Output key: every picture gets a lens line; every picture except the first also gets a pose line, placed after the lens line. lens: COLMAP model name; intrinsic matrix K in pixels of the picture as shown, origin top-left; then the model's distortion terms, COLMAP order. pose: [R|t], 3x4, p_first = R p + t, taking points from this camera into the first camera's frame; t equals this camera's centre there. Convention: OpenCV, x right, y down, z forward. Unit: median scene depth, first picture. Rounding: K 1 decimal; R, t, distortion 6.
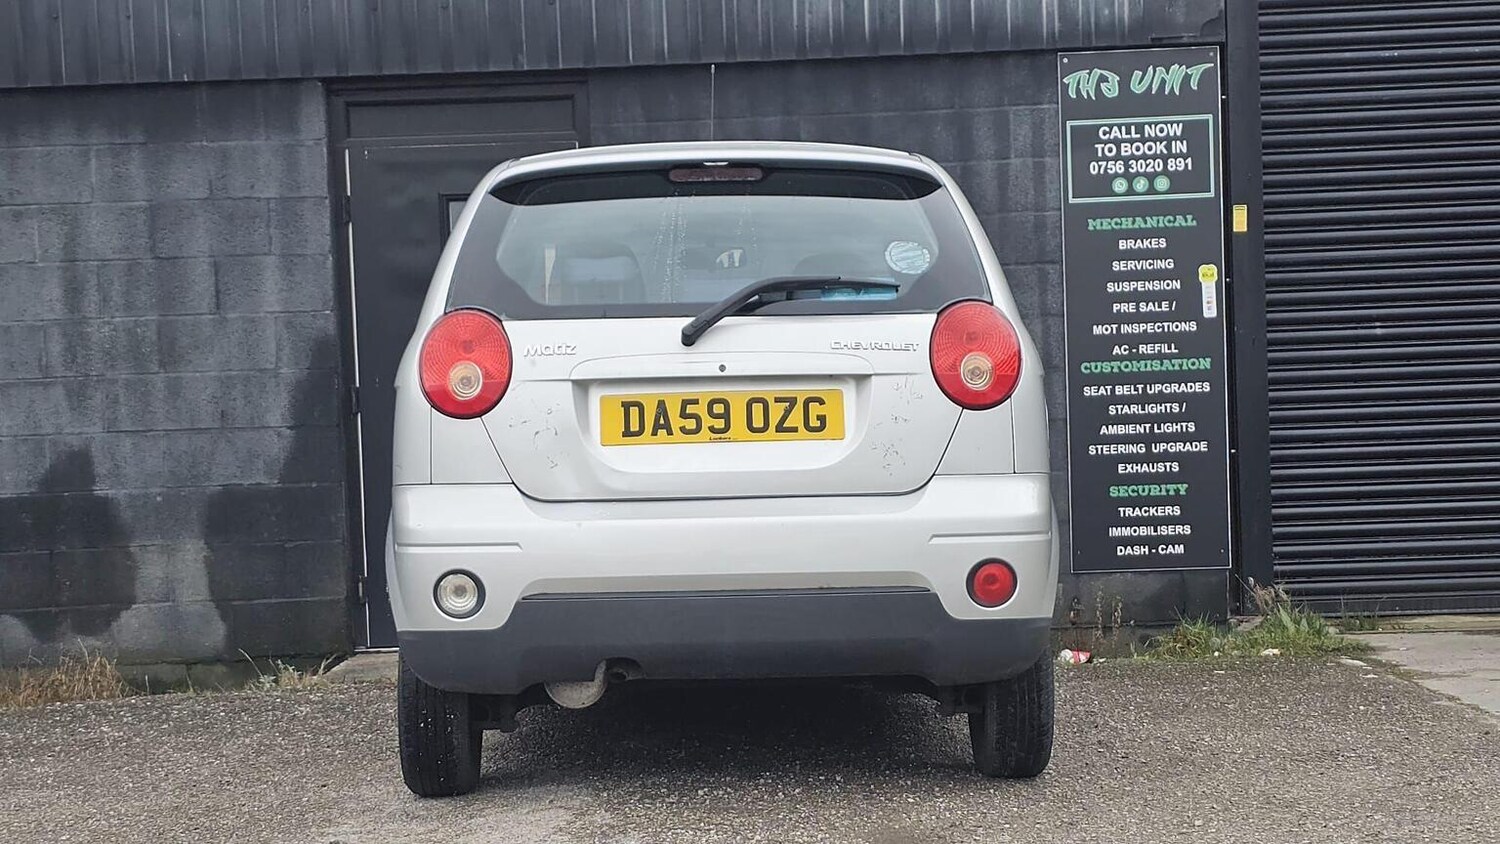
lens RADIAL K [[2926.8, 0, 765.3], [0, 2926.8, 510.5], [0, 0, 1]] dist [0.187867, -0.878229]
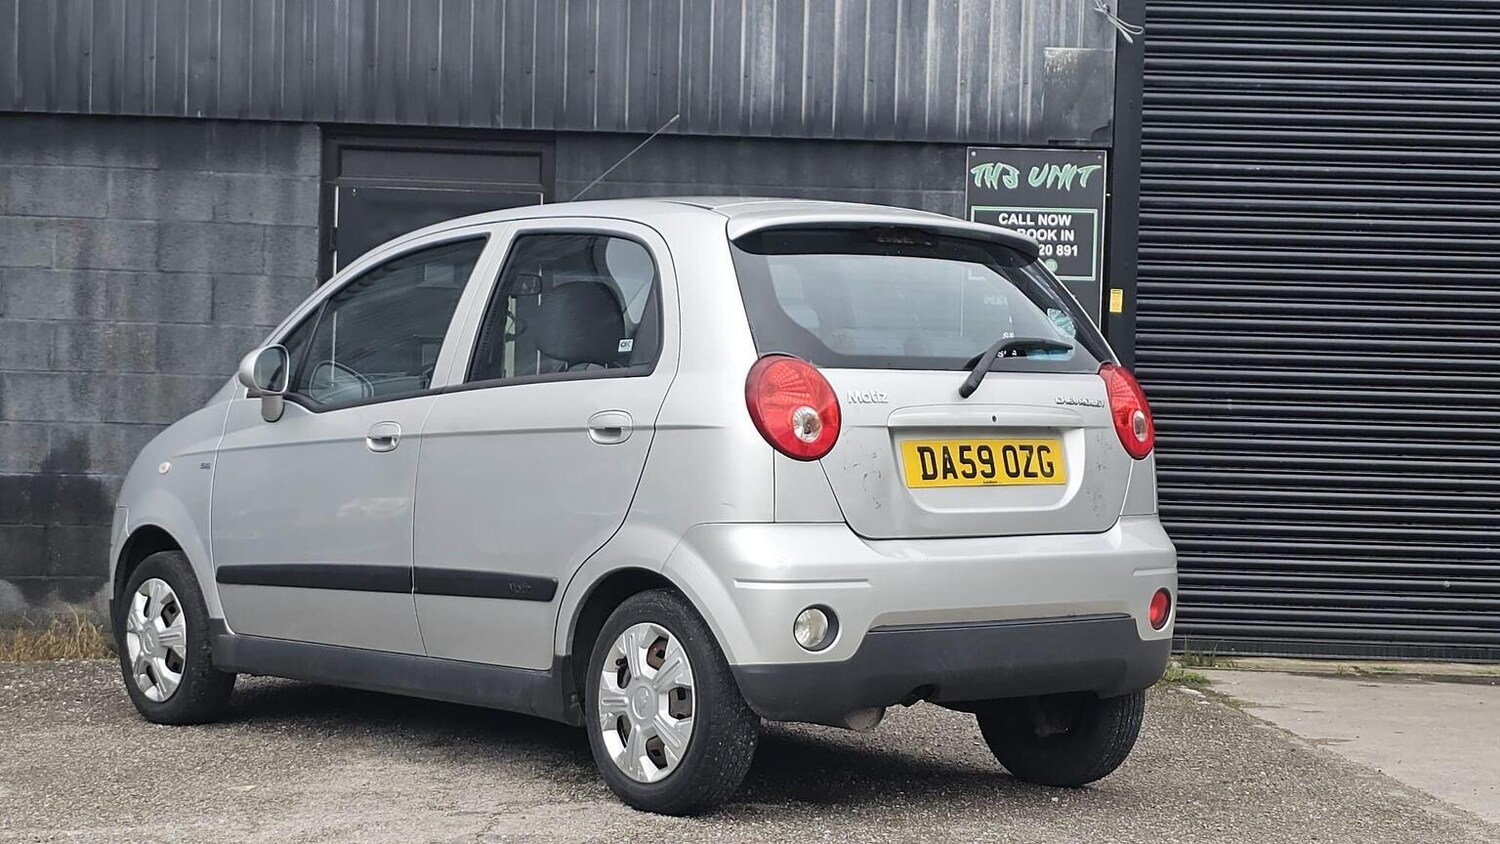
lens RADIAL K [[2923.1, 0, 790.6], [0, 2923.1, 430.2], [0, 0, 1]] dist [0.223484, -1.401625]
pose [[0.996570, 0.064568, 0.051757, -0.021304], [-0.062666, 0.997327, -0.037570, 0.002028], [-0.054044, 0.034197, 0.997953, -0.133405]]
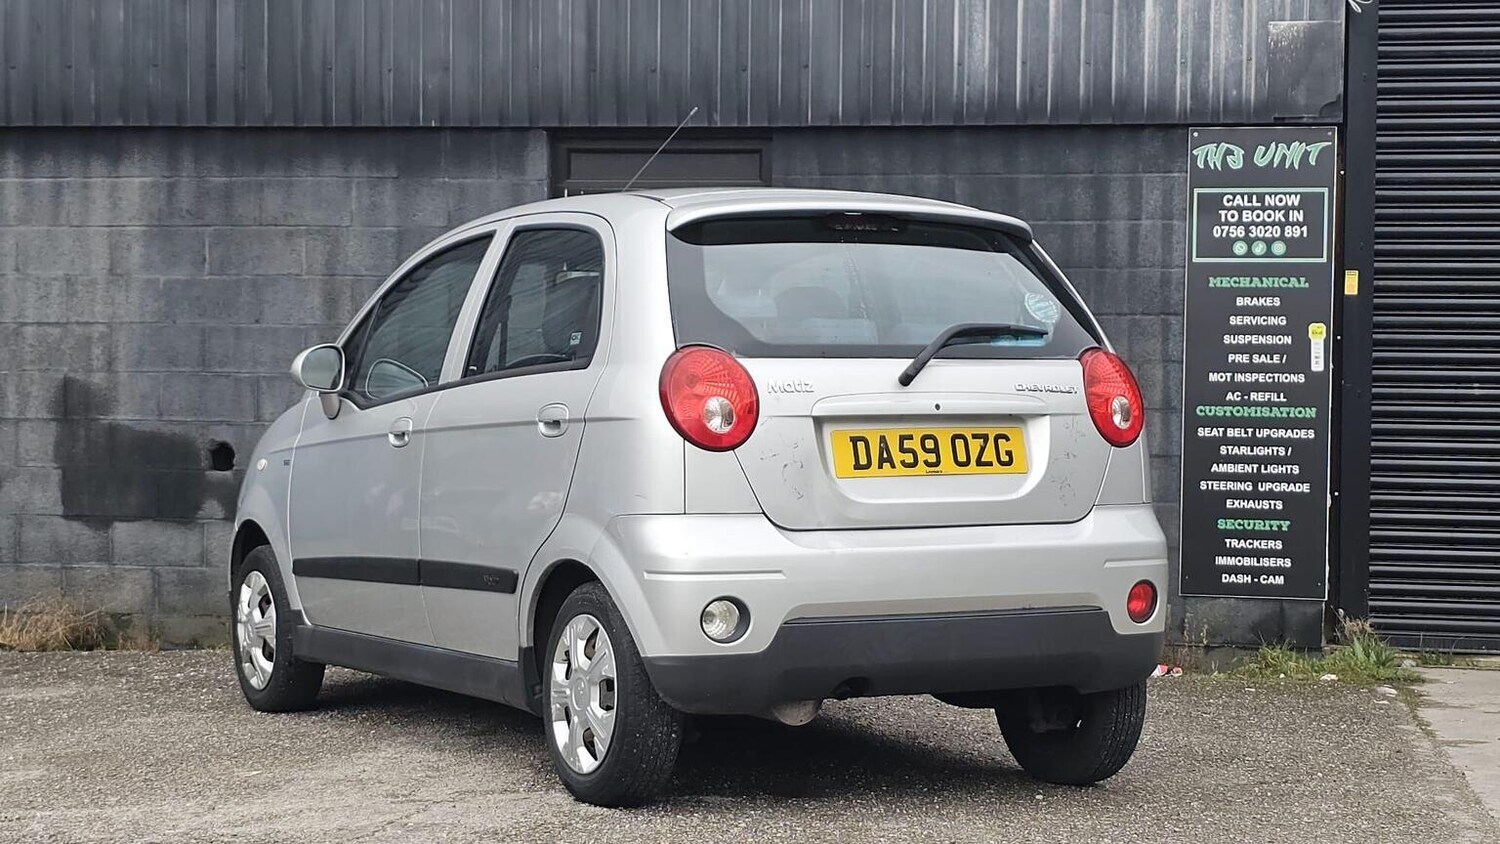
lens RADIAL K [[2919.9, 0, 724.7], [0, 2919.9, 415.1], [0, 0, 1]] dist [0.223276, -1.435675]
pose [[0.983818, 0.052551, -0.171290, 0.122451], [-0.058166, 0.997916, -0.027920, -0.005638], [0.169466, 0.037432, 0.984825, -0.120237]]
